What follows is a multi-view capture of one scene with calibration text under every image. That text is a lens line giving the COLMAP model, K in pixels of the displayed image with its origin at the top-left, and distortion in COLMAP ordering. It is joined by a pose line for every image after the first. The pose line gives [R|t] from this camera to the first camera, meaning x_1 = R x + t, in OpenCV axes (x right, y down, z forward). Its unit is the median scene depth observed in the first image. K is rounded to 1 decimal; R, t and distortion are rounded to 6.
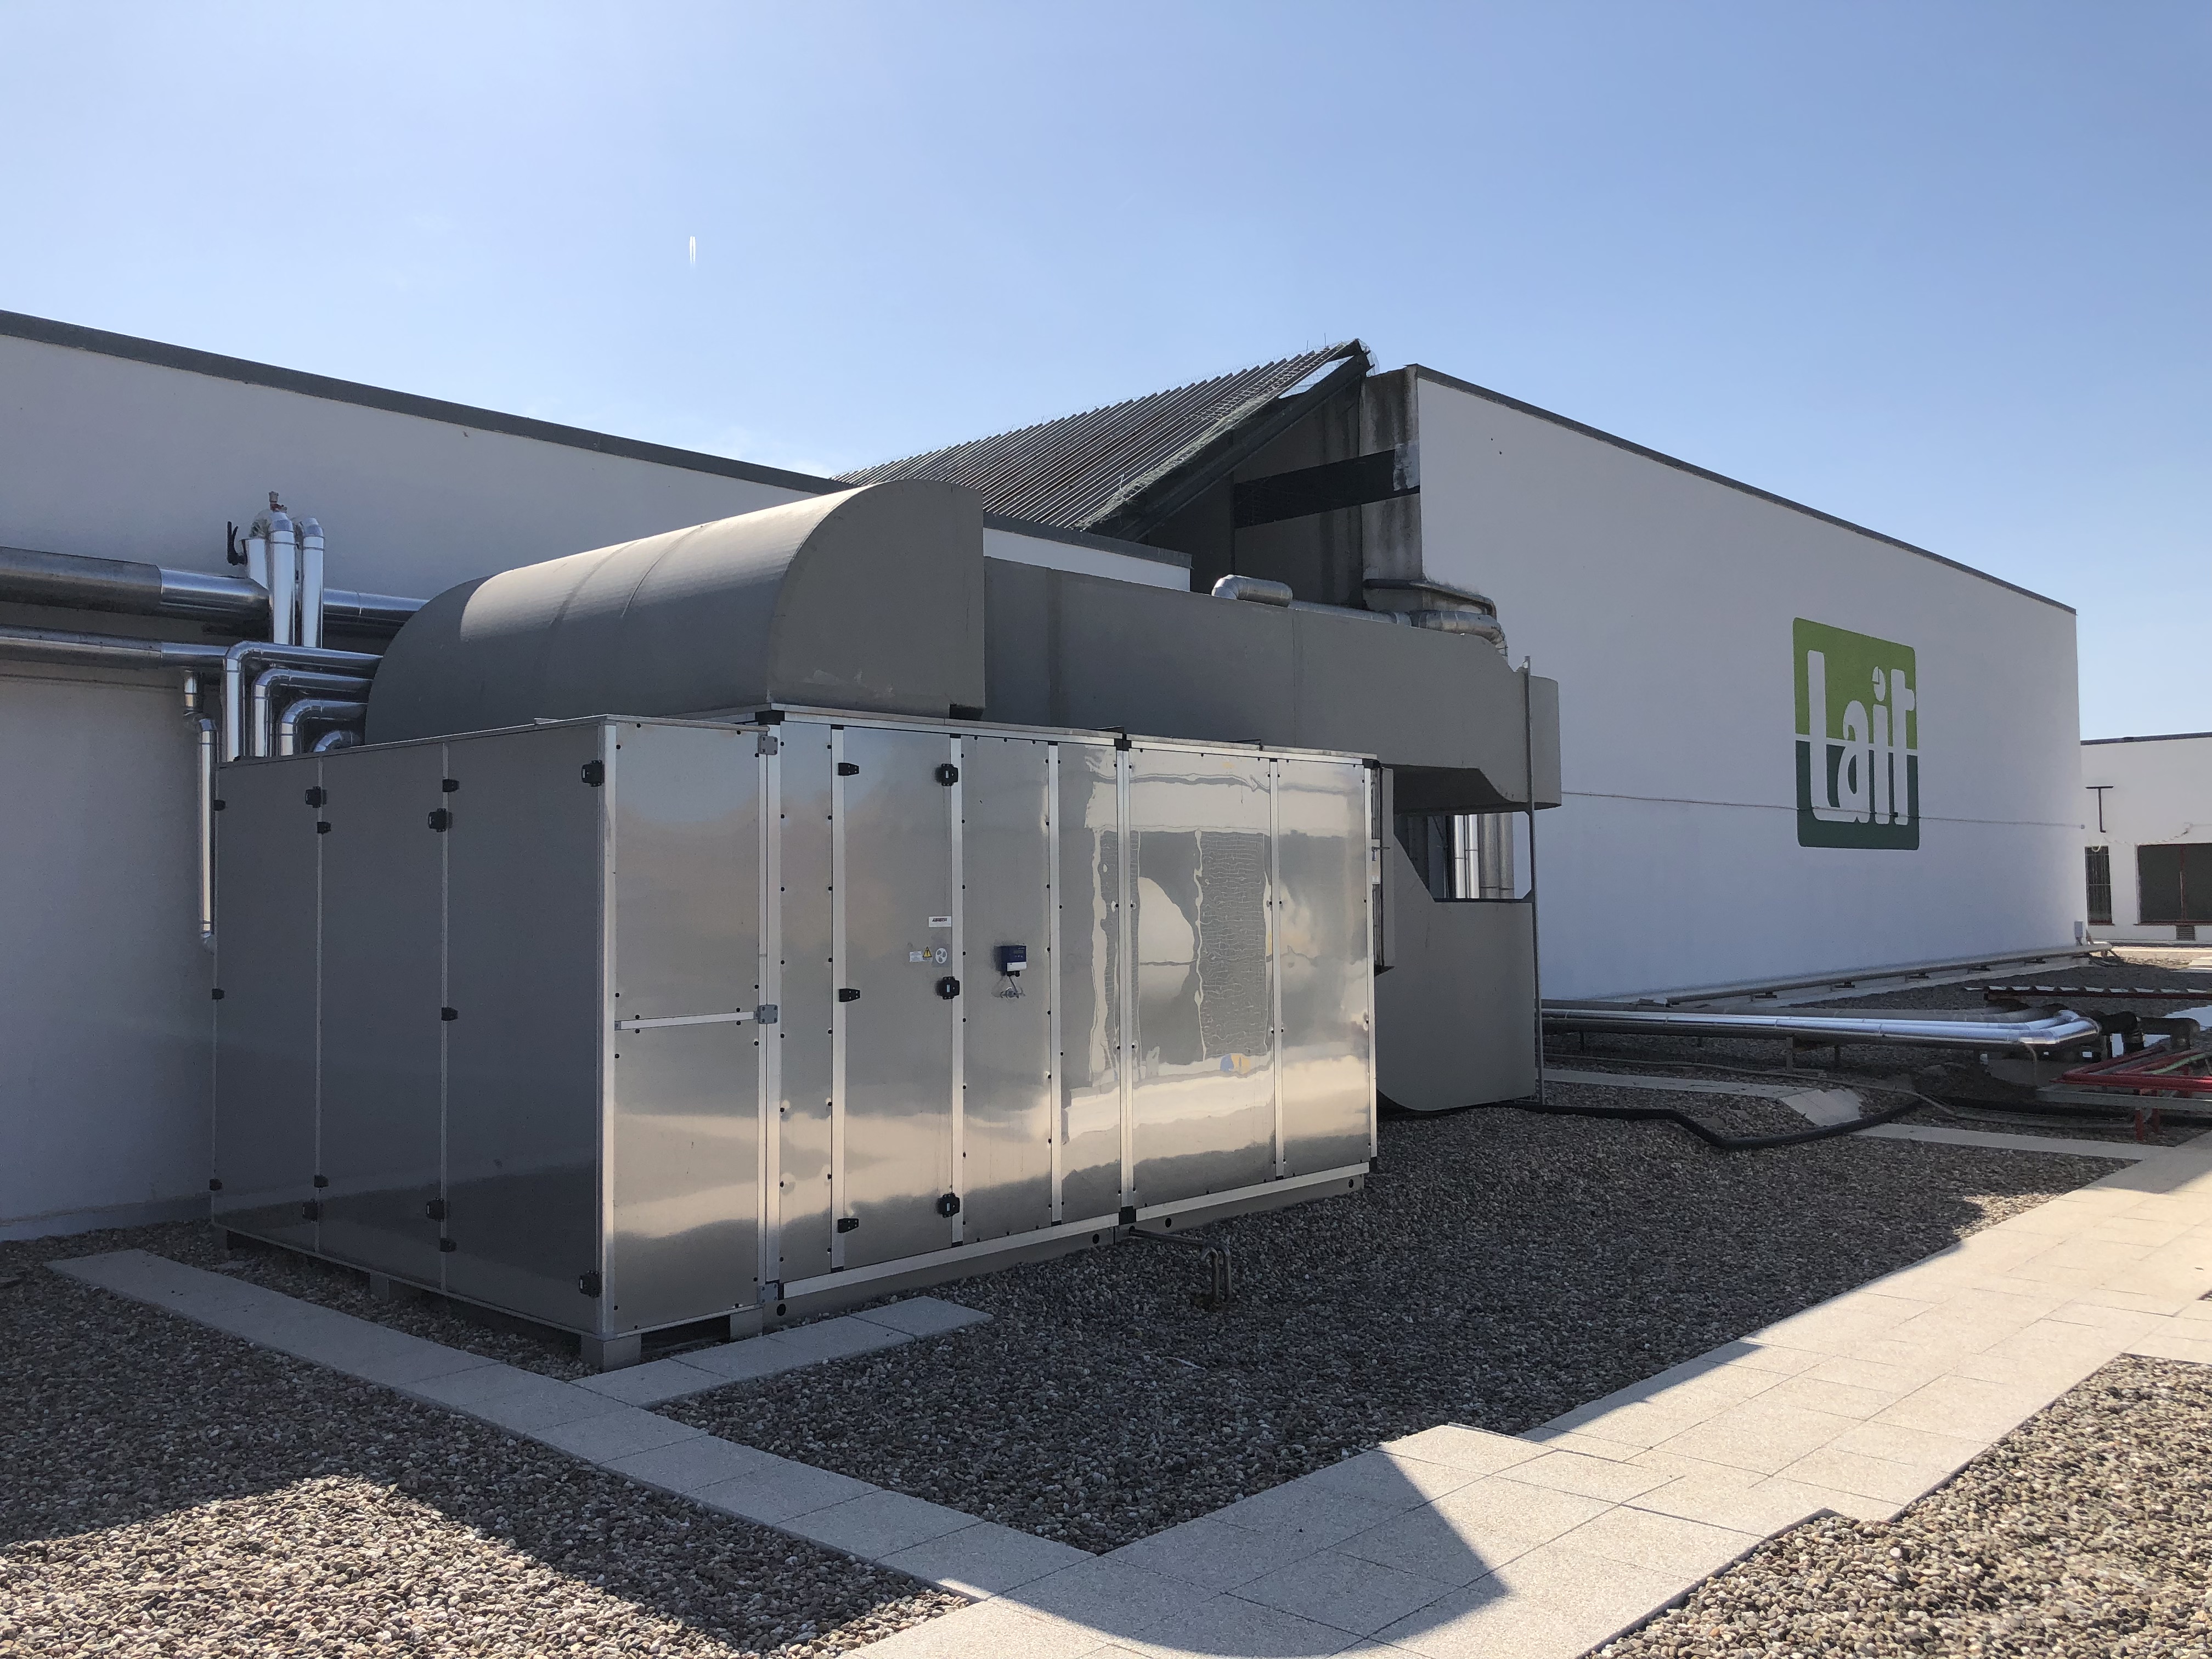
lens RADIAL K [[1816.4, 0, 1077.6], [0, 1816.4, 835.4], [0, 0, 1]] dist [0.077297, -0.054598]
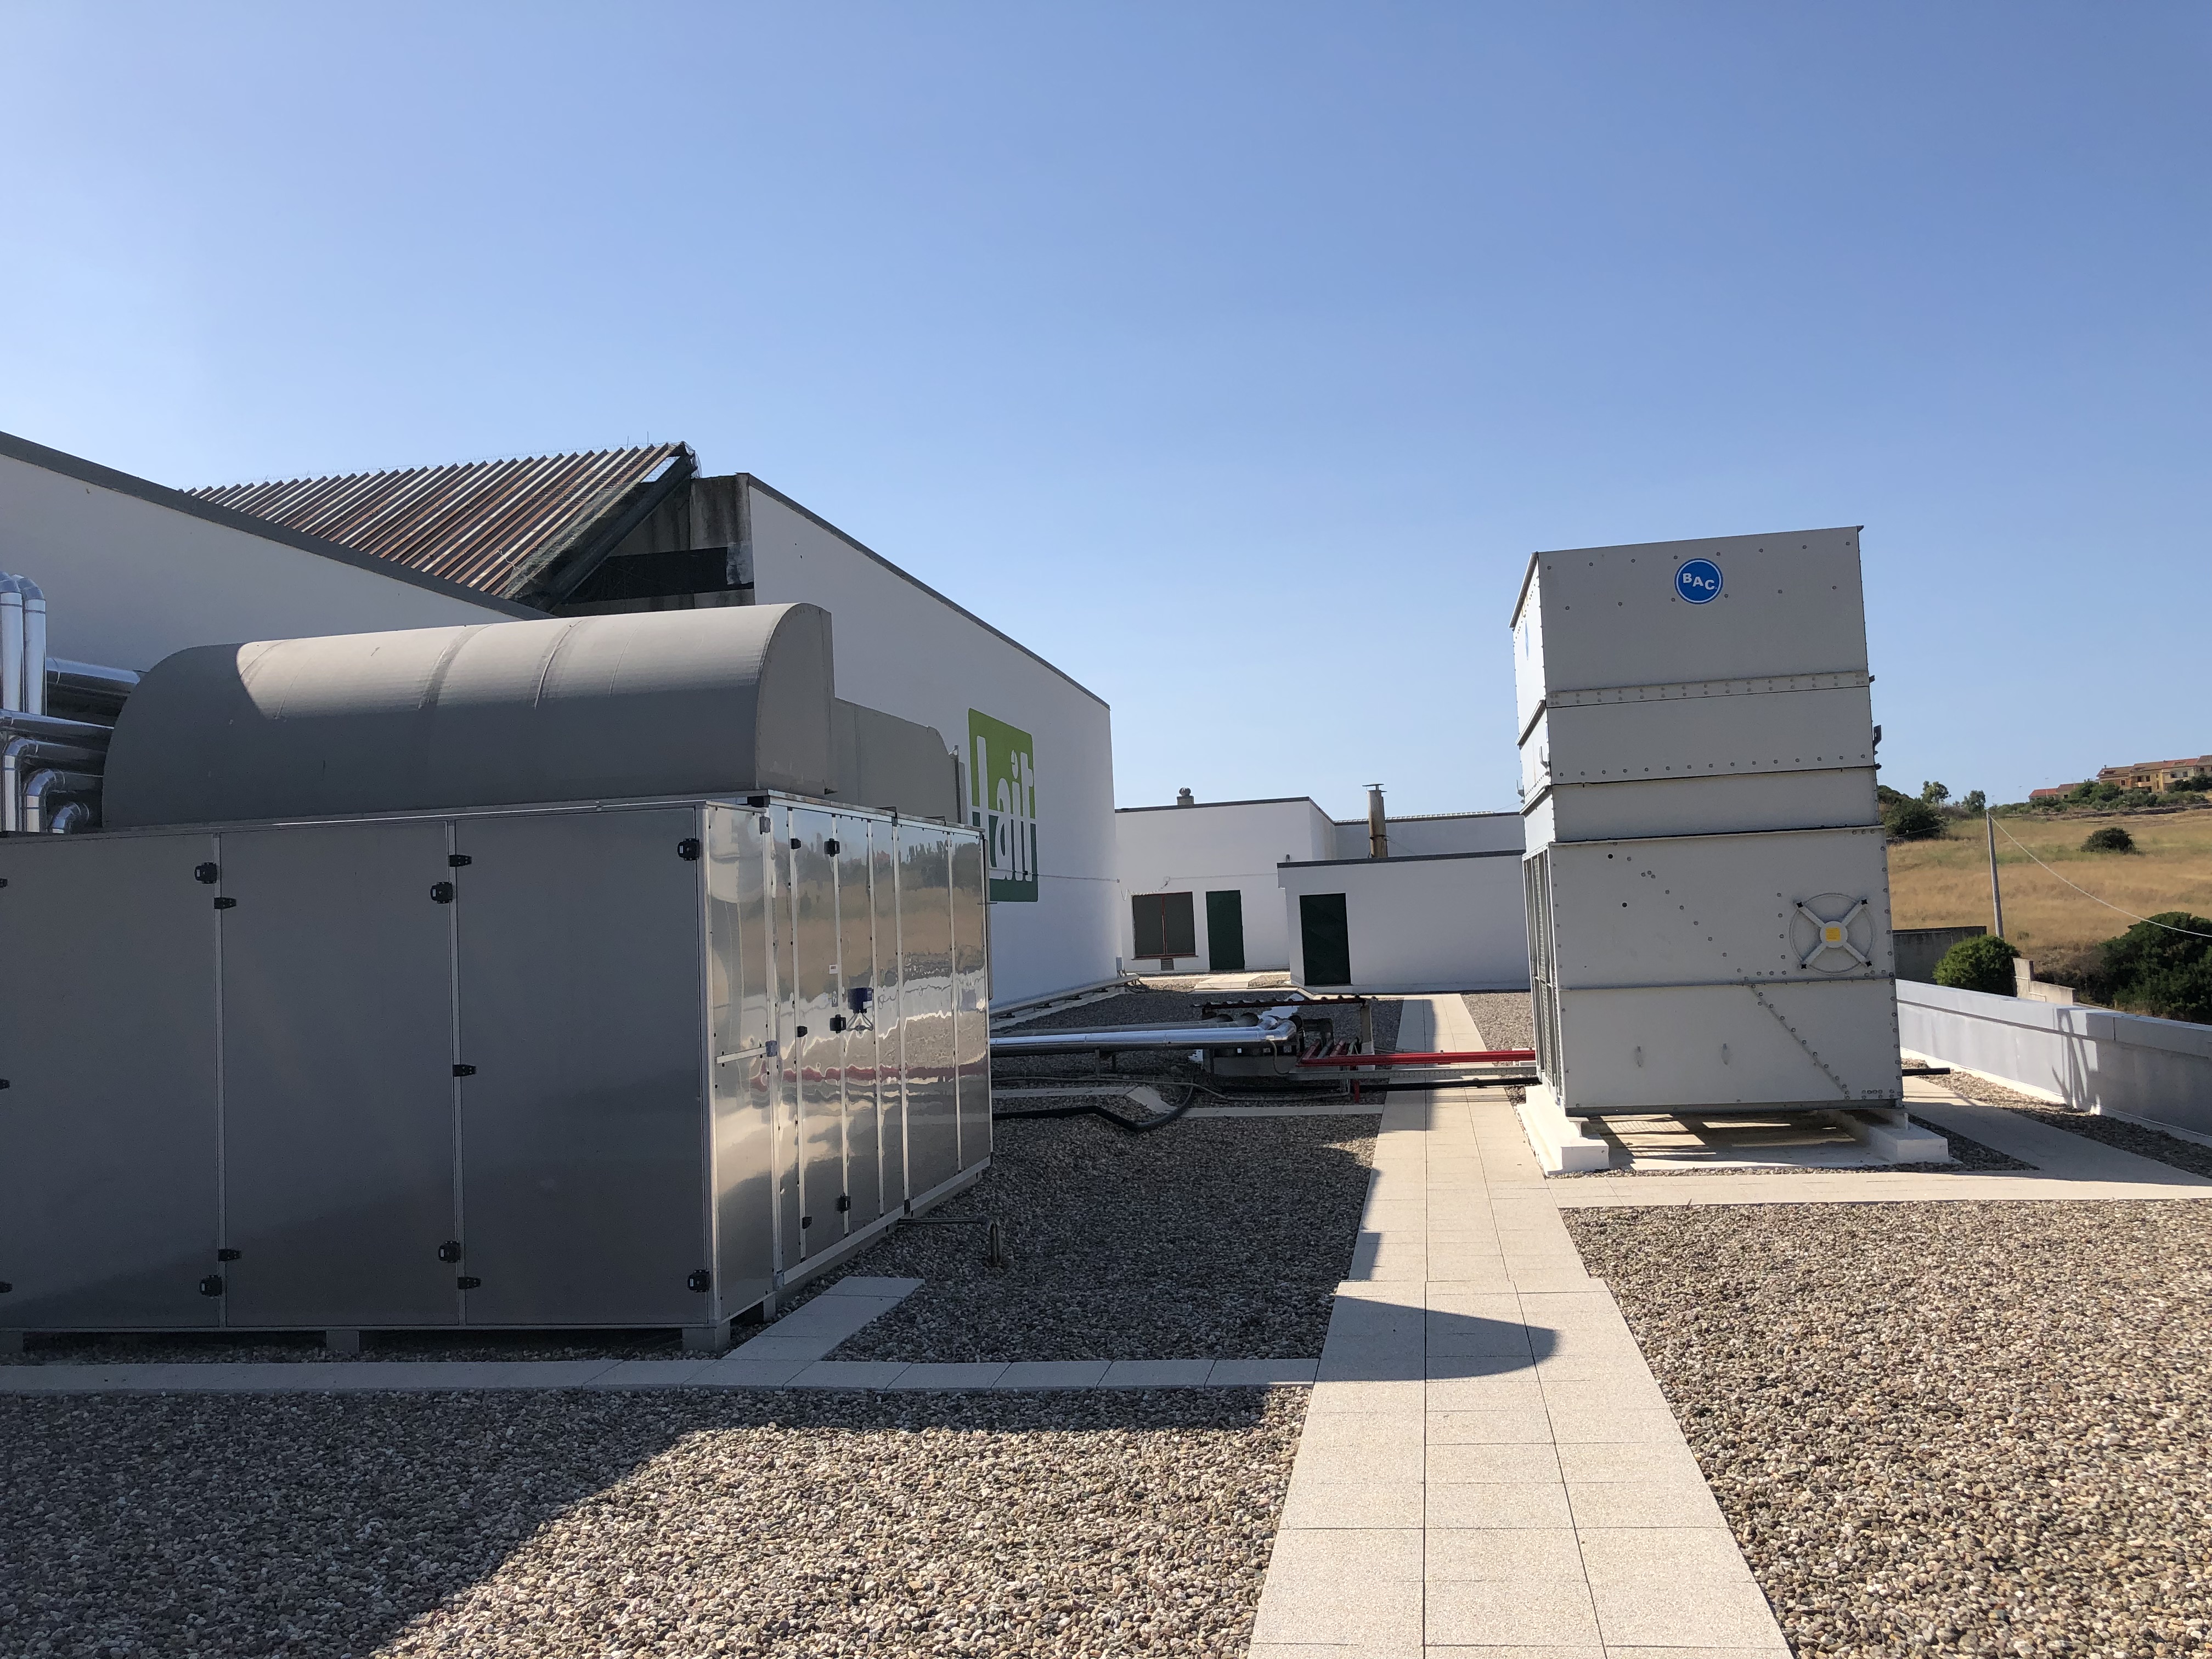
lens RADIAL K [[1844.4, 0, 1114.3], [0, 1844.4, 803.1], [0, 0, 1]] dist [0.135492, -0.222720]
pose [[0.833507, 0.009663, 0.552425, -0.387391], [0.018488, 0.998799, -0.045365, -0.002219], [-0.552200, 0.048025, 0.832328, -0.088421]]
